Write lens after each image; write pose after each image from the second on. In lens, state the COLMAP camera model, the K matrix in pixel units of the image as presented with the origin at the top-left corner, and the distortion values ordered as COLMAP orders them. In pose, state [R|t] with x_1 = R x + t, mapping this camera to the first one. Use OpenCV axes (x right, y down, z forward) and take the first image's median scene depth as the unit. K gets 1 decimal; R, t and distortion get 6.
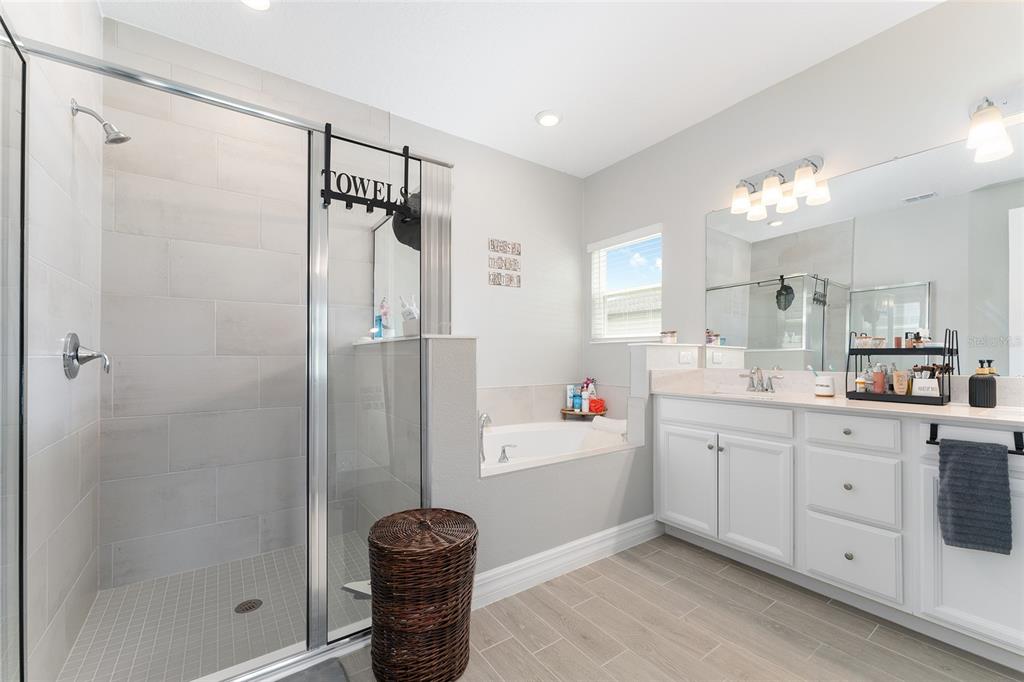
lens RADIAL K [[420.8, 0, 516.4], [0, 420.8, 349.6], [0, 0, 1]] dist [0.001484, 0.000367]
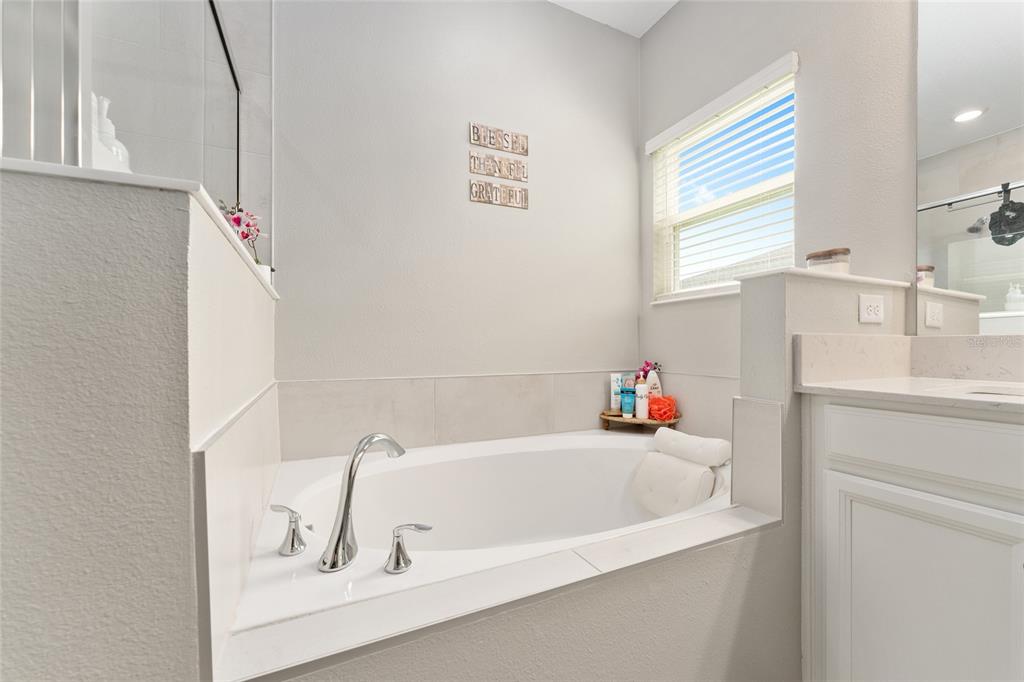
lens RADIAL K [[409.0, 0, 511.8], [0, 409.0, 344.6], [0, 0, 1]] dist [0.000174, -0.000031]
pose [[0.984476, -0.003506, -0.175484, 0.109417], [0.005145, 0.999947, 0.008883, 0.049211], [0.175444, -0.009648, 0.984442, 0.521609]]
